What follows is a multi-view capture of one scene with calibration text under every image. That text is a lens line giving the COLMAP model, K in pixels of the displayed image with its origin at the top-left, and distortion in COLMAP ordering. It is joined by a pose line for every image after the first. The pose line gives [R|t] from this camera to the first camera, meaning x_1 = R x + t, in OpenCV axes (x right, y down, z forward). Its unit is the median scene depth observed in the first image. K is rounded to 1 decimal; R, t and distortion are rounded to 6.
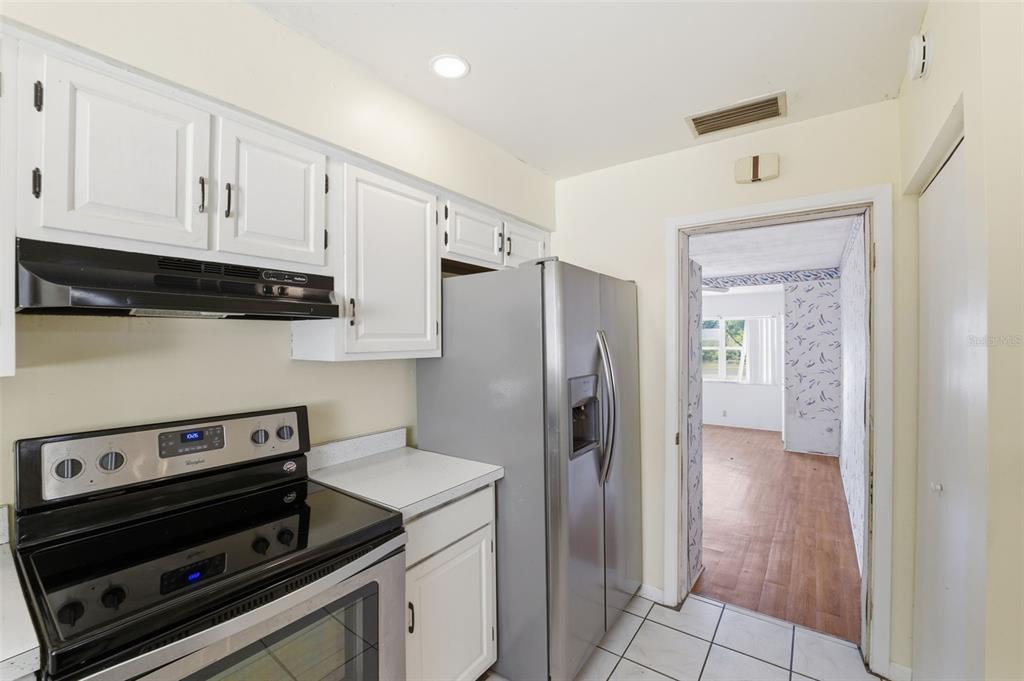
lens RADIAL K [[424.3, 0, 513.4], [0, 424.3, 338.4], [0, 0, 1]] dist [-0.031405, 0.003272]
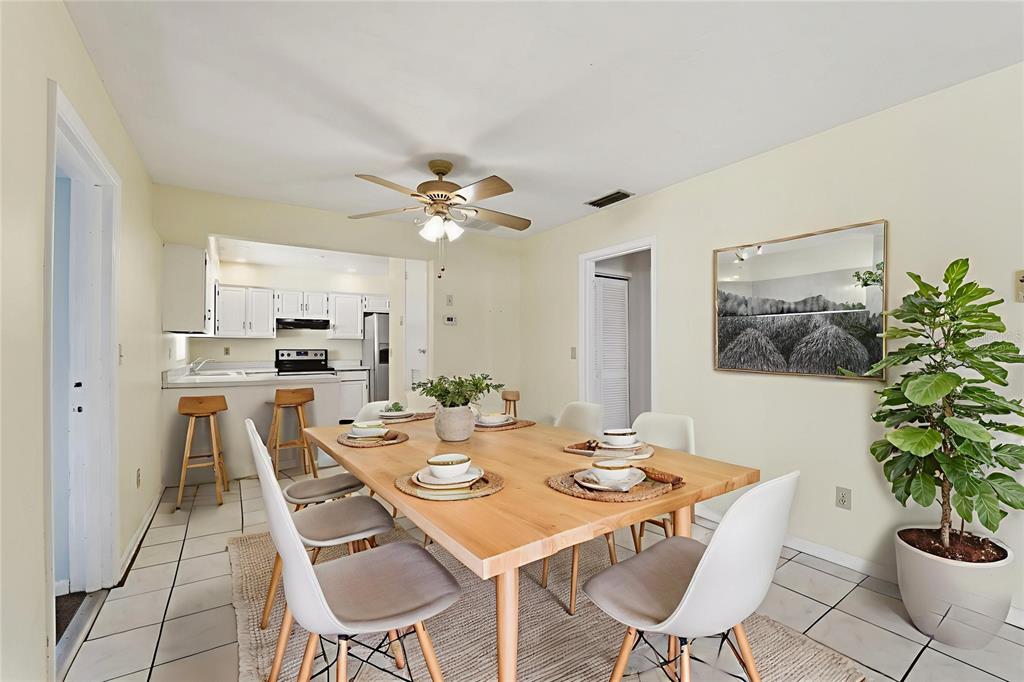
lens RADIAL K [[424.3, 0, 518.0], [0, 424.3, 344.8], [0, 0, 1]] dist [-0.031405, 0.003272]
pose [[0.939521, 0.001570, -0.342489, 2.680882], [-0.000761, 0.999997, 0.002496, 0.095959], [0.342491, -0.002084, 0.939519, -2.264433]]
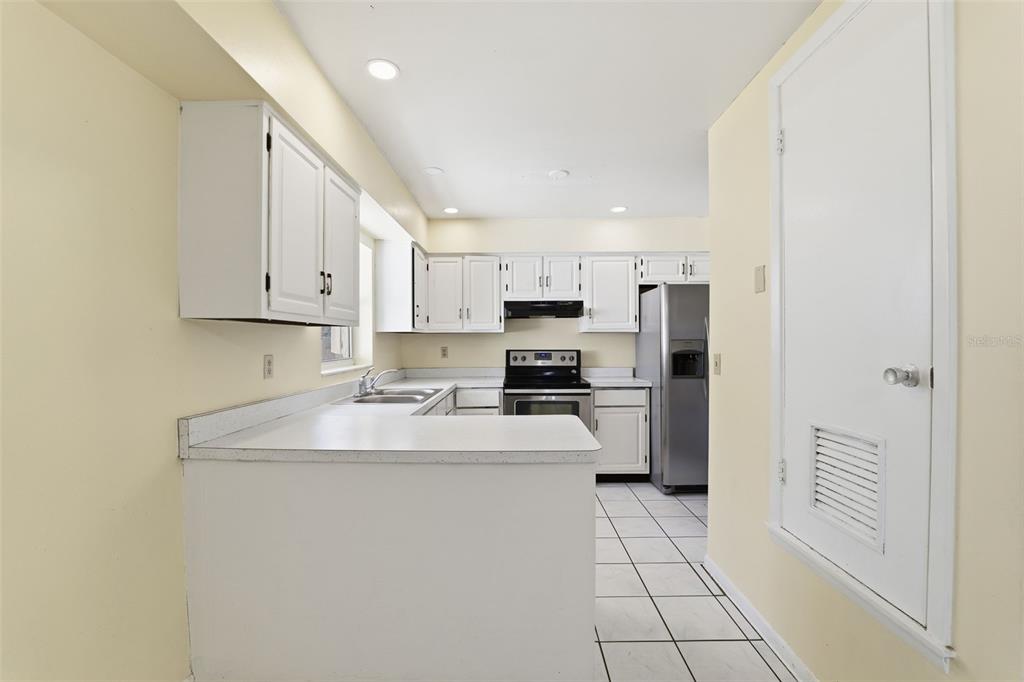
lens RADIAL K [[424.3, 0, 512.6], [0, 424.3, 342.5], [0, 0, 1]] dist [-0.031405, 0.003272]
pose [[0.577700, 0.004896, -0.816235, 1.356848], [0.006946, 0.999916, 0.010914, 0.079002], [0.816220, -0.011974, 0.577617, -0.830543]]
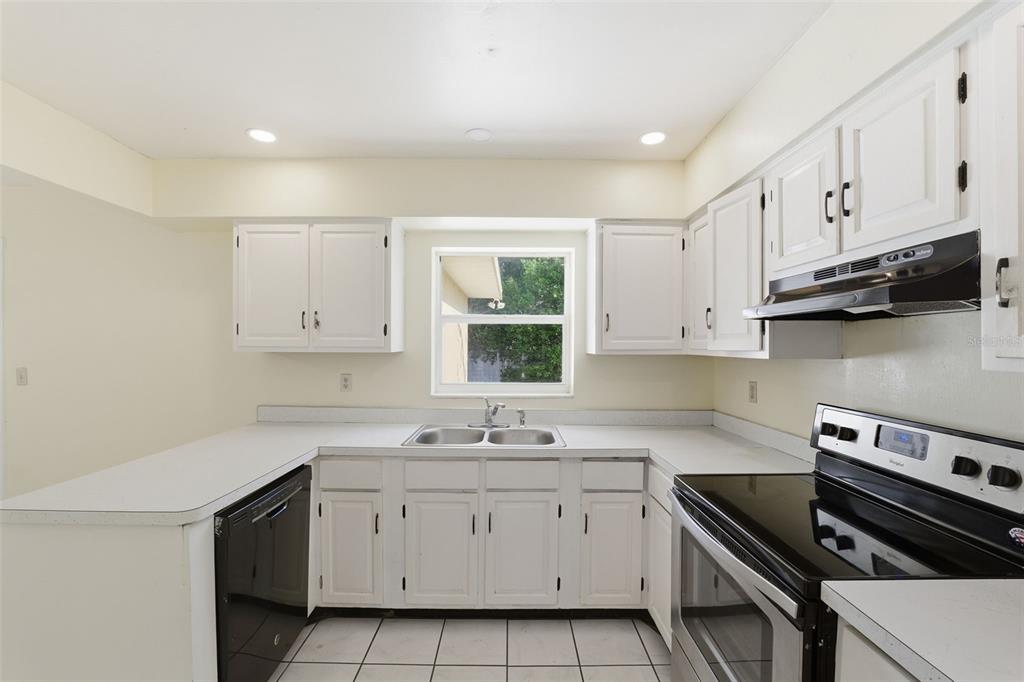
lens RADIAL K [[424.3, 0, 511.2], [0, 424.3, 347.4], [0, 0, 1]] dist [-0.031405, 0.003272]
pose [[-0.811435, 0.003219, -0.584434, 0.410752], [0.001178, 0.999992, 0.003871, 0.016582], [0.584441, 0.002453, -0.811432, 0.969367]]
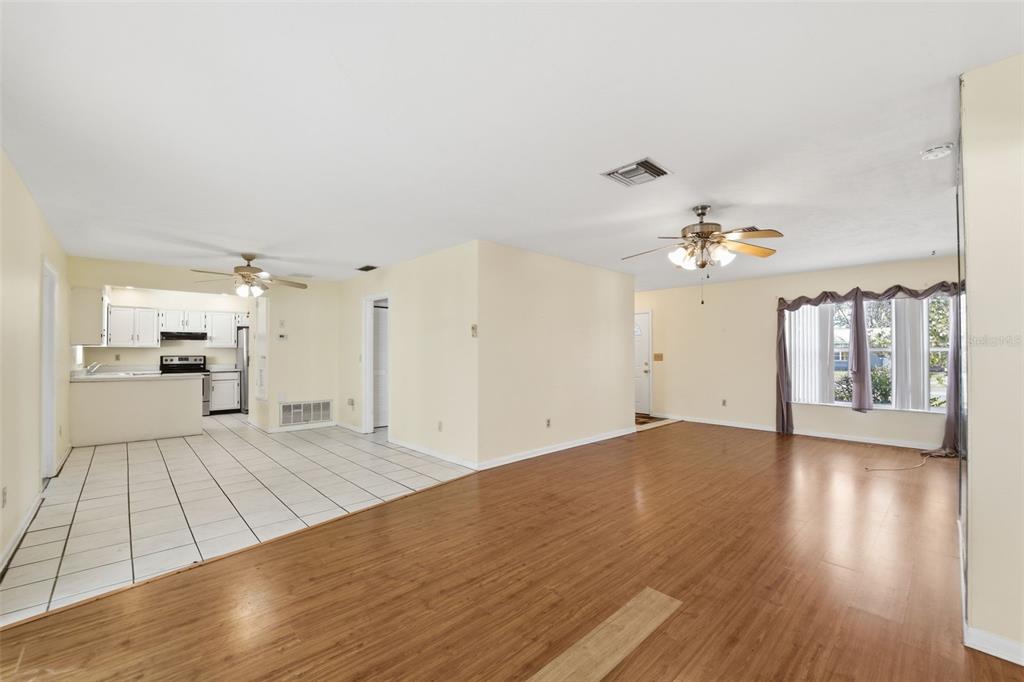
lens RADIAL K [[424.3, 0, 518.2], [0, 424.3, 345.6], [0, 0, 1]] dist [-0.031405, 0.003272]
pose [[0.982592, -0.000789, -0.185776, 4.305486], [-0.000308, 0.999983, -0.005876, 0.055440], [0.185777, 0.005831, 0.982575, -3.412369]]
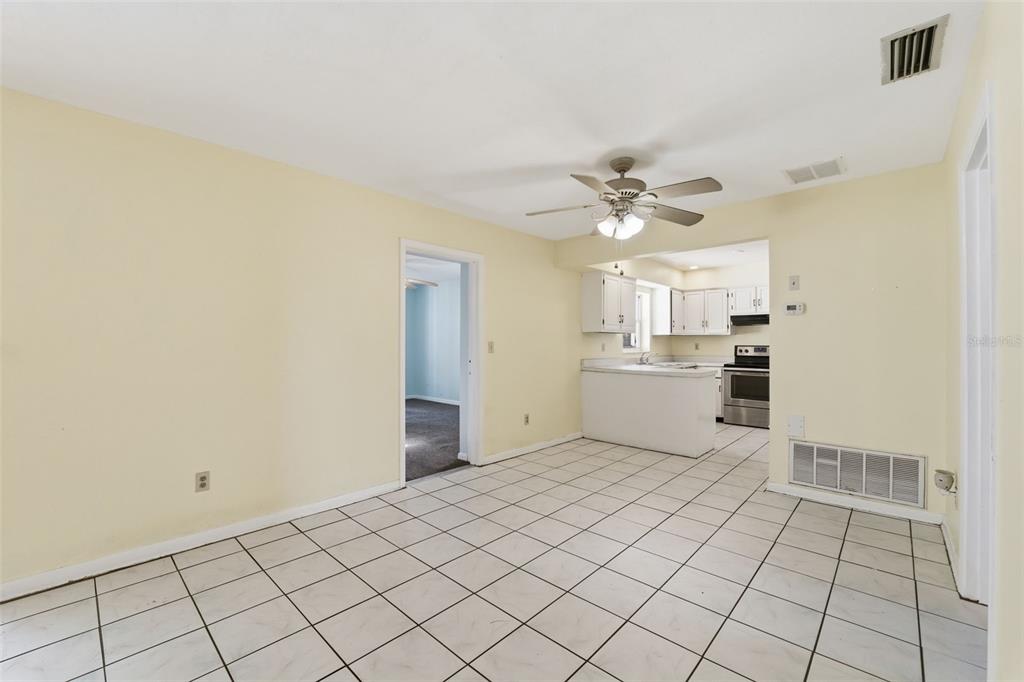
lens RADIAL K [[424.3, 0, 509.2], [0, 424.3, 337.8], [0, 0, 1]] dist [-0.031405, 0.003272]
pose [[-0.125847, -0.007204, -0.992023, 3.544468], [0.004602, 0.999959, -0.007845, 0.098664], [0.992039, -0.005553, -0.125809, -1.039470]]
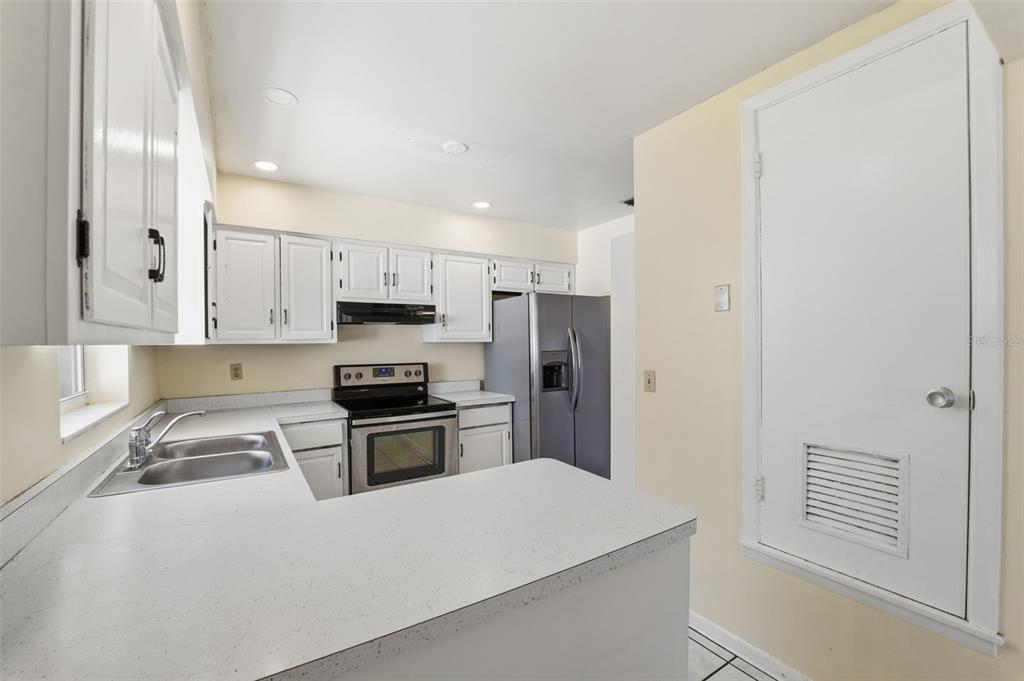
lens RADIAL K [[424.3, 0, 517.6], [0, 424.3, 344.4], [0, 0, 1]] dist [-0.031405, 0.003272]
pose [[0.934956, -0.000640, -0.354762, 0.722709], [0.006636, 0.999855, 0.015685, 0.030166], [0.354700, -0.017019, 0.934825, -0.892098]]
